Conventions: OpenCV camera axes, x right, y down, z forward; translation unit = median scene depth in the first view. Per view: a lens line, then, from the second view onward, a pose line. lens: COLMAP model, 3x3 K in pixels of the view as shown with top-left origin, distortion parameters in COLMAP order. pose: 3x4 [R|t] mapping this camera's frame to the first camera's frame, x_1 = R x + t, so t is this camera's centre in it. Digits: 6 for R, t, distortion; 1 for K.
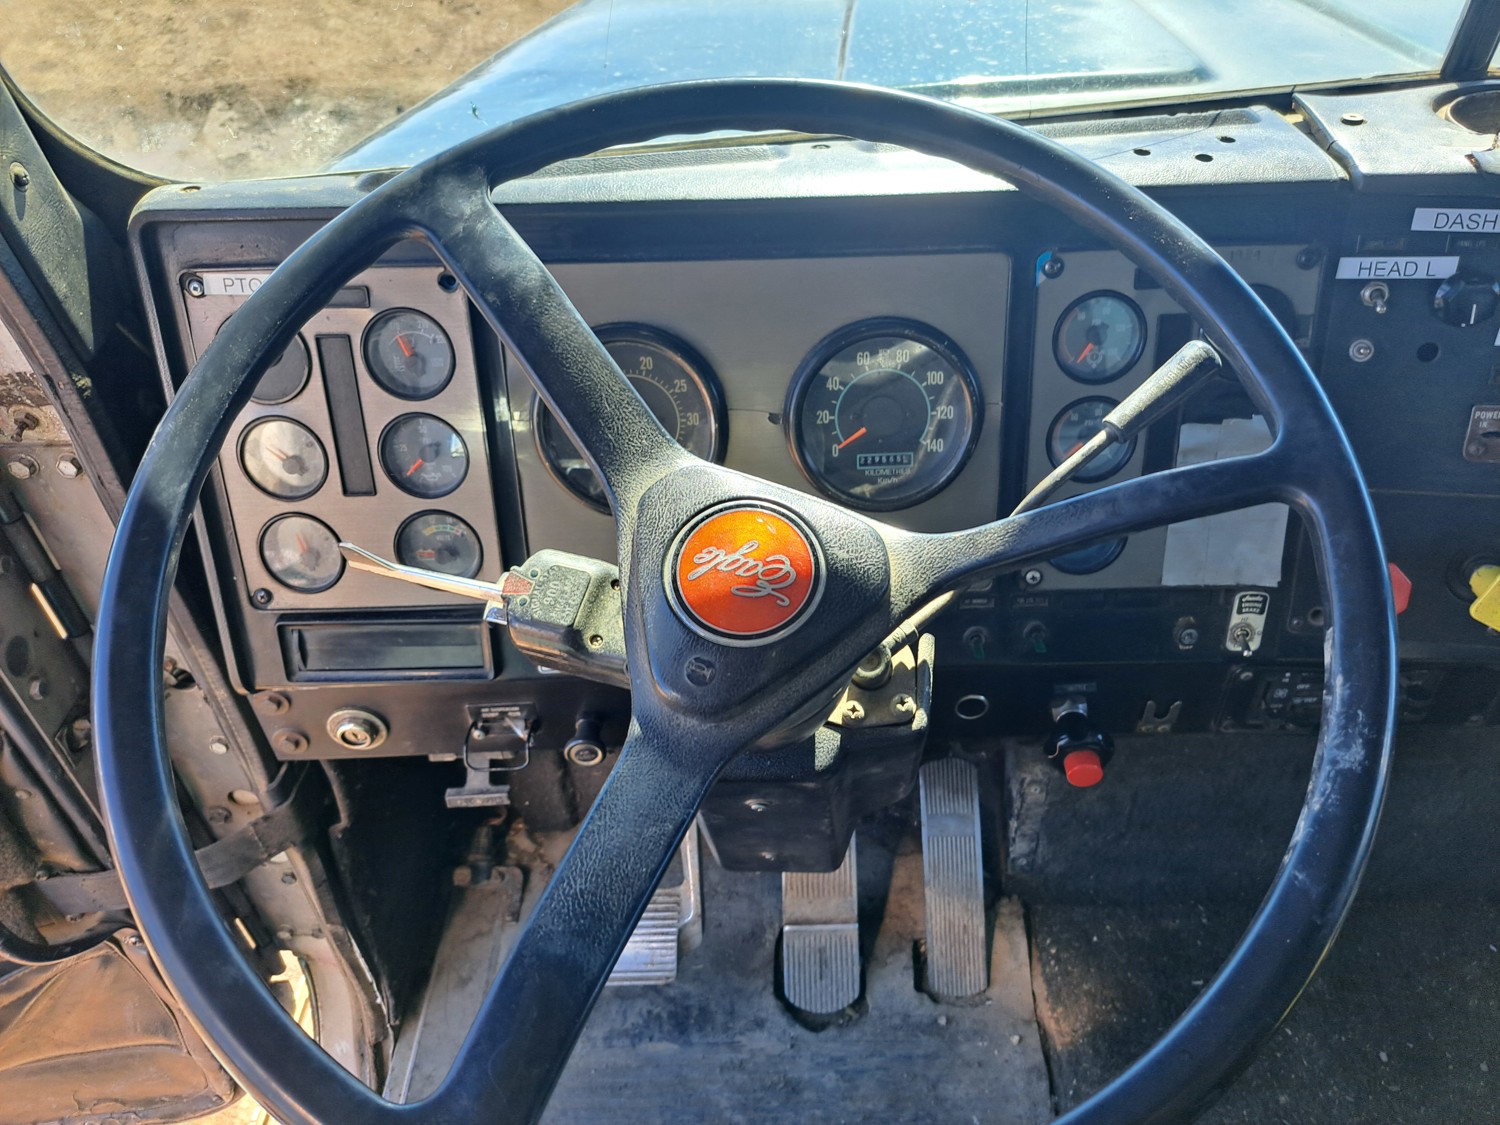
lens RADIAL K [[1076.6, 0, 762.3], [0, 1076.6, 574.1], [0, 0, 1]] dist [0.040740, -0.039334]
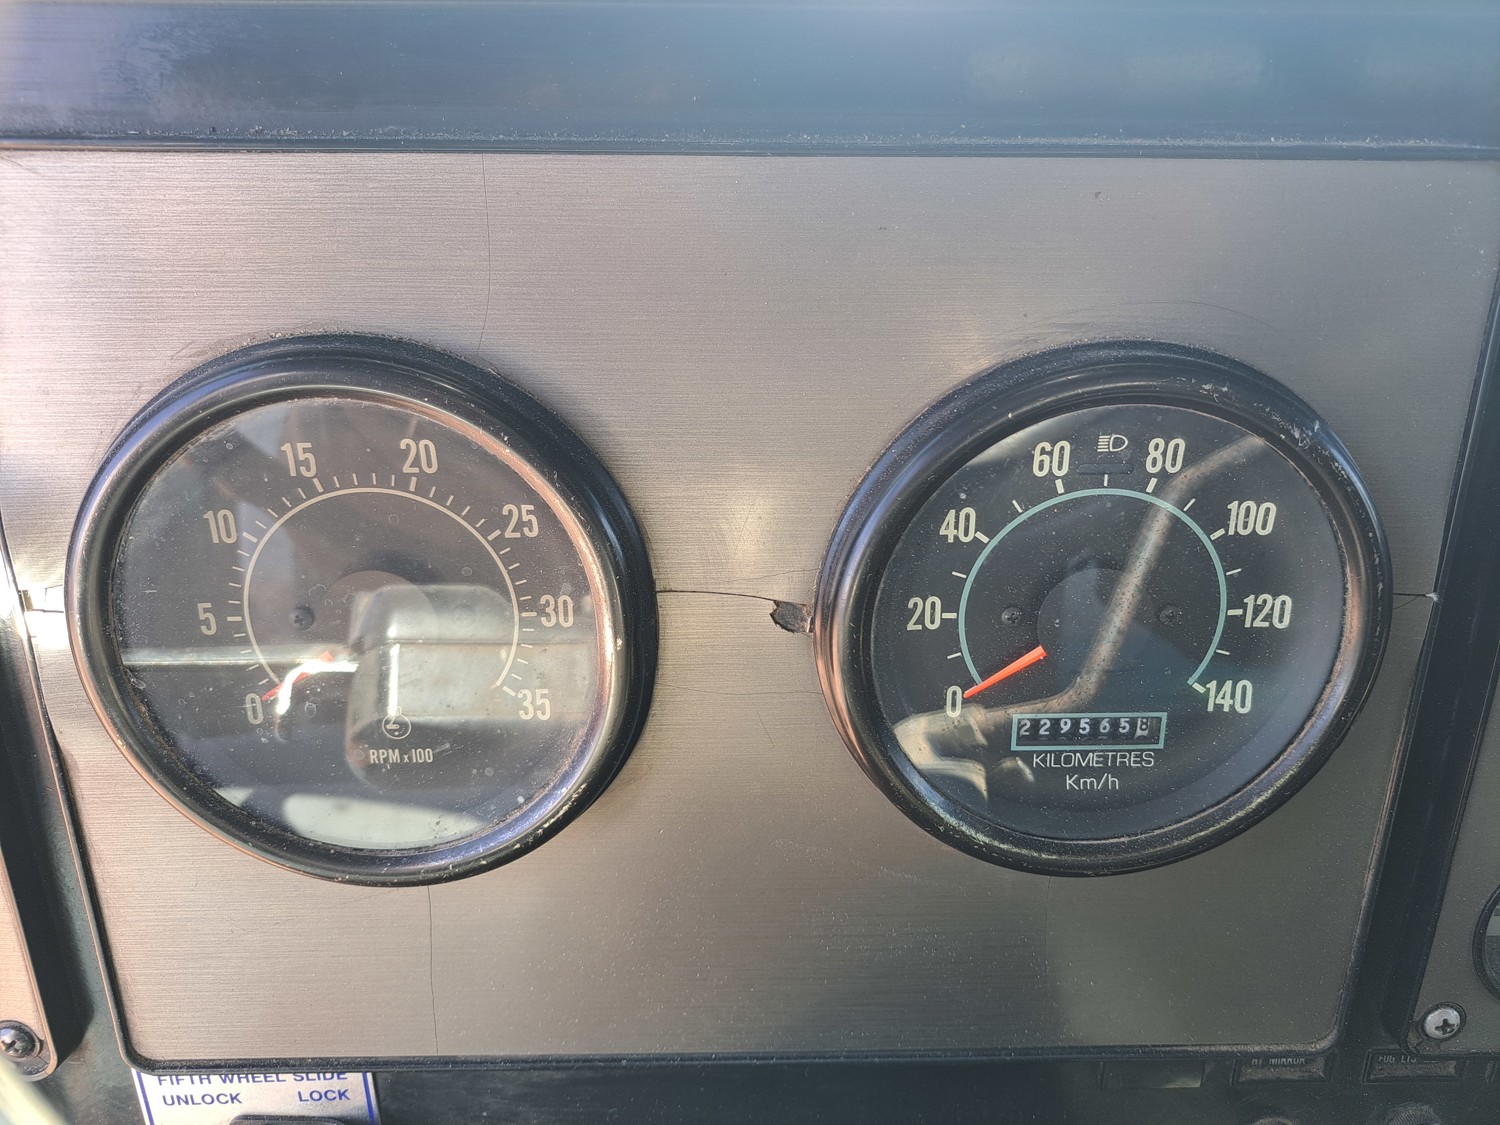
lens RADIAL K [[1076.6, 0, 756.1], [0, 1076.6, 551.1], [0, 0, 1]] dist [0.040740, -0.039334]
pose [[0.999165, 0.024611, 0.032620, -0.007594], [-0.023548, 0.999191, -0.032598, -0.099877], [-0.033396, 0.031803, 0.998936, 0.419282]]
